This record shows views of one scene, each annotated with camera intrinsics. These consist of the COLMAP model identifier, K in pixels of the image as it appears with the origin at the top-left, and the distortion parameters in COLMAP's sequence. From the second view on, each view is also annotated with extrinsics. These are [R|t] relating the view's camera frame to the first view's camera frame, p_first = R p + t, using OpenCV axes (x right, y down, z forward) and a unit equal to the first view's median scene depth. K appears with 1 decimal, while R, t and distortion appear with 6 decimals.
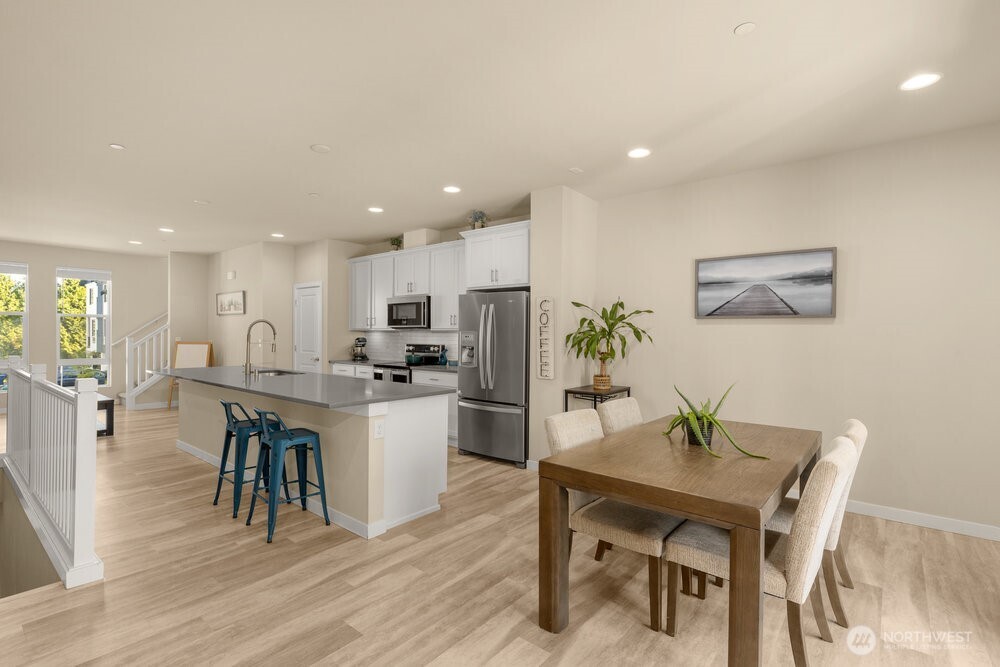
lens RADIAL K [[465.3, 0, 498.0], [0, 465.3, 334.2], [0, 0, 1]] dist [0.019818, 0.000244]
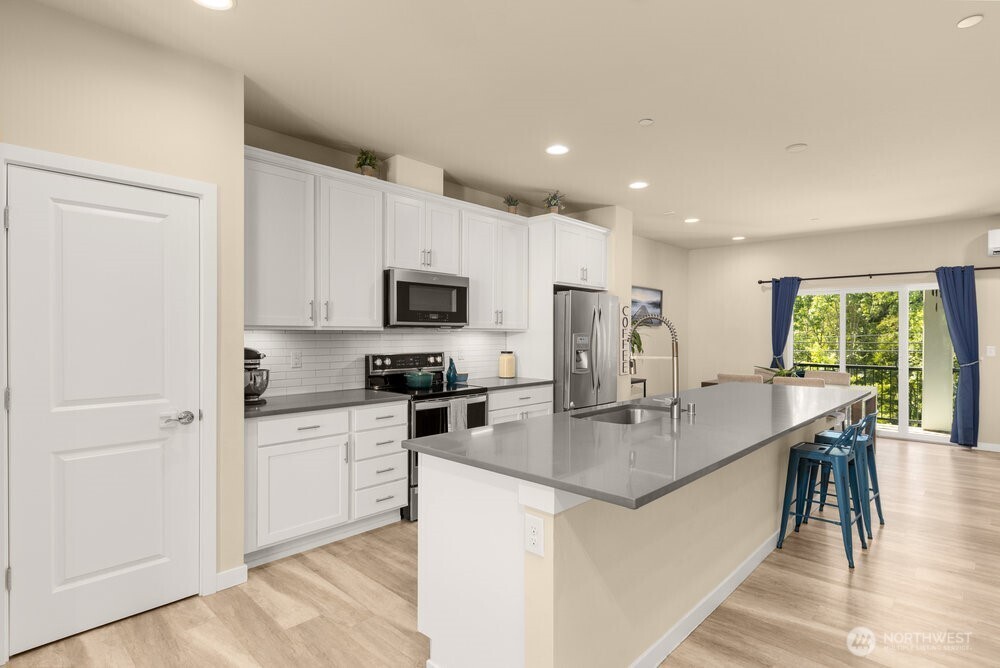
lens RADIAL K [[513.8, 0, 499.7], [0, 513.8, 331.7], [0, 0, 1]] dist [0.002612, -0.002303]
pose [[0.061743, -0.003925, 0.998084, -0.833745], [-0.003115, 0.999987, 0.004125, -0.009914], [-0.998087, -0.003364, 0.061730, 0.868487]]
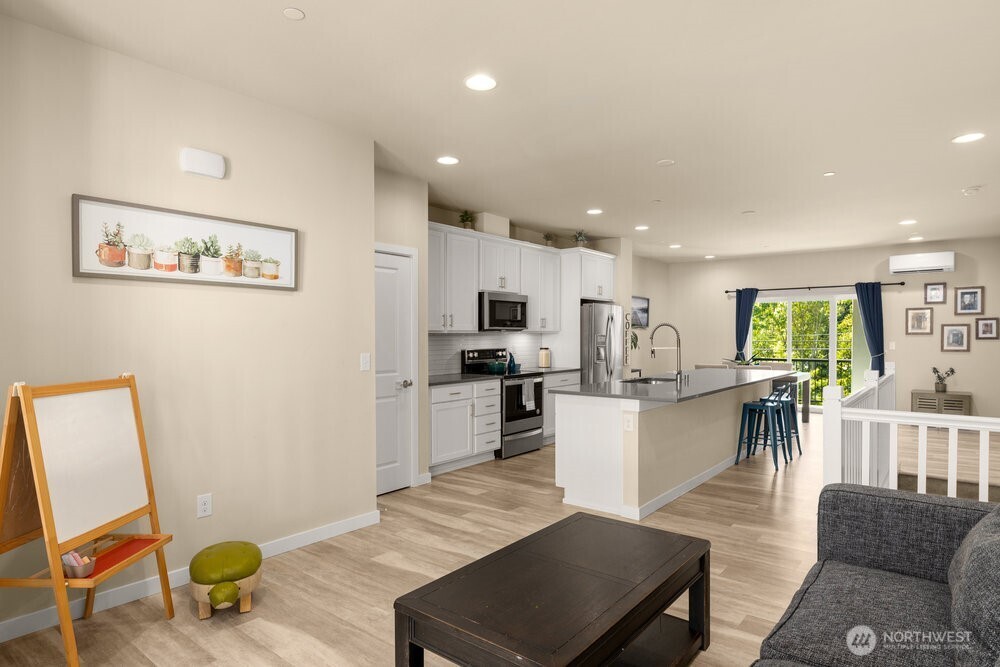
lens RADIAL K [[563.6, 0, 490.4], [0, 563.6, 341.6], [0, 0, 1]] dist [0.003621, -0.000566]
pose [[-0.008249, -0.020116, 0.999764, -1.221746], [0.002351, 0.999794, 0.020136, -0.013208], [-0.999963, 0.002517, -0.008200, 1.031066]]
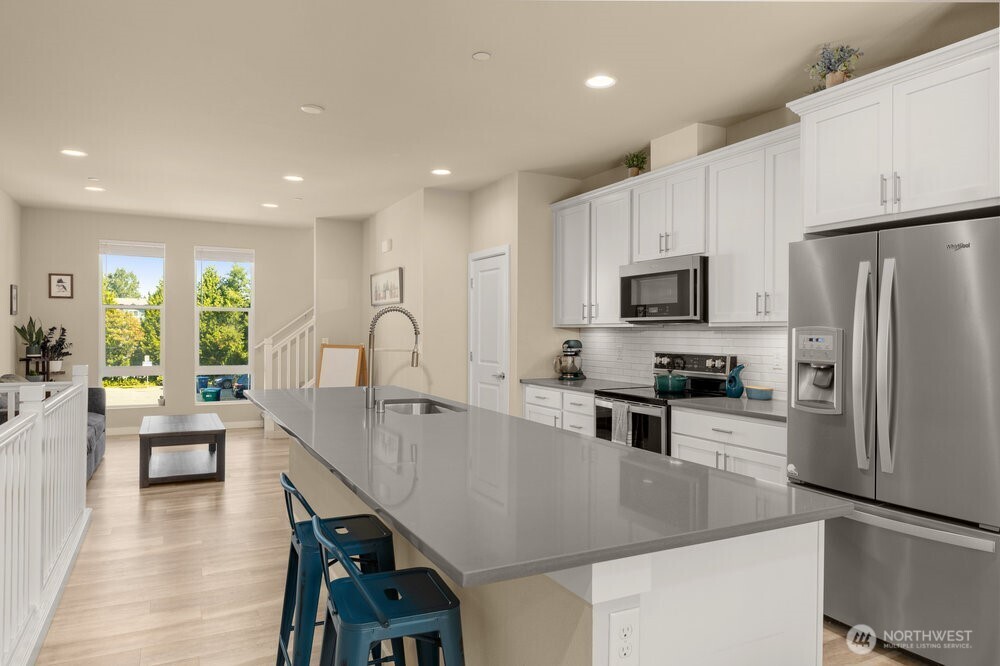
lens RADIAL K [[640.2, 0, 508.7], [0, 640.2, 328.9], [0, 0, 1]] dist [0.006011, 0.000756]
pose [[0.925737, -0.003439, -0.378153, -0.081299], [0.000876, 0.999975, -0.006950, -0.000991], [0.378168, 0.006103, 0.925717, 0.284408]]
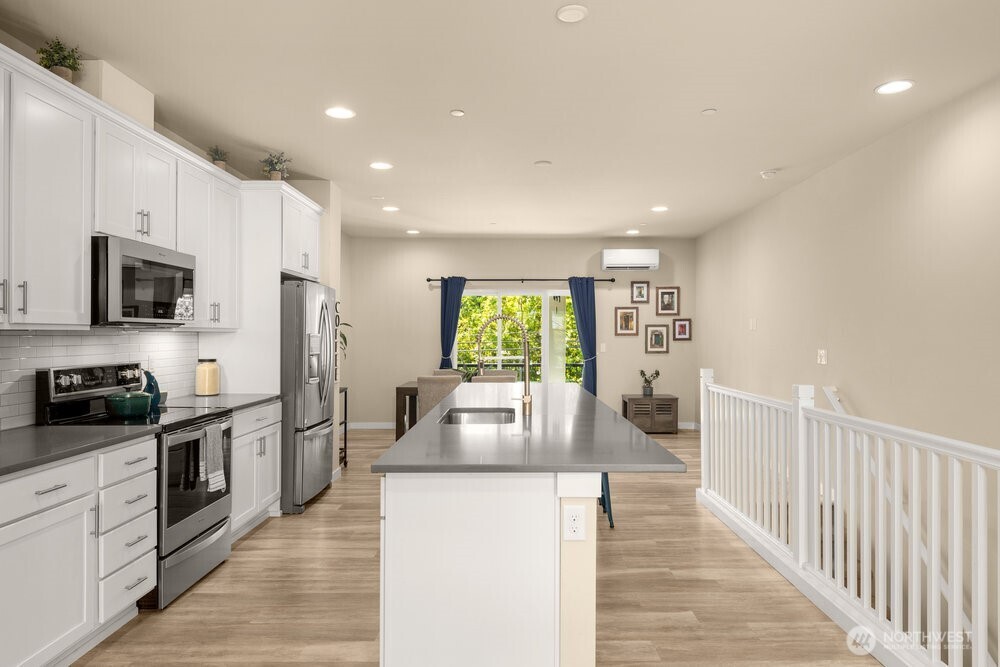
lens RADIAL K [[643.0, 0, 516.7], [0, 643.0, 332.8], [0, 0, 1]] dist [0.004424, -0.009563]
pose [[-0.648599, -0.003967, 0.761120, -0.816015], [-0.003775, 0.999991, 0.001995, -0.008714], [-0.761121, -0.001579, -0.648608, 1.114726]]
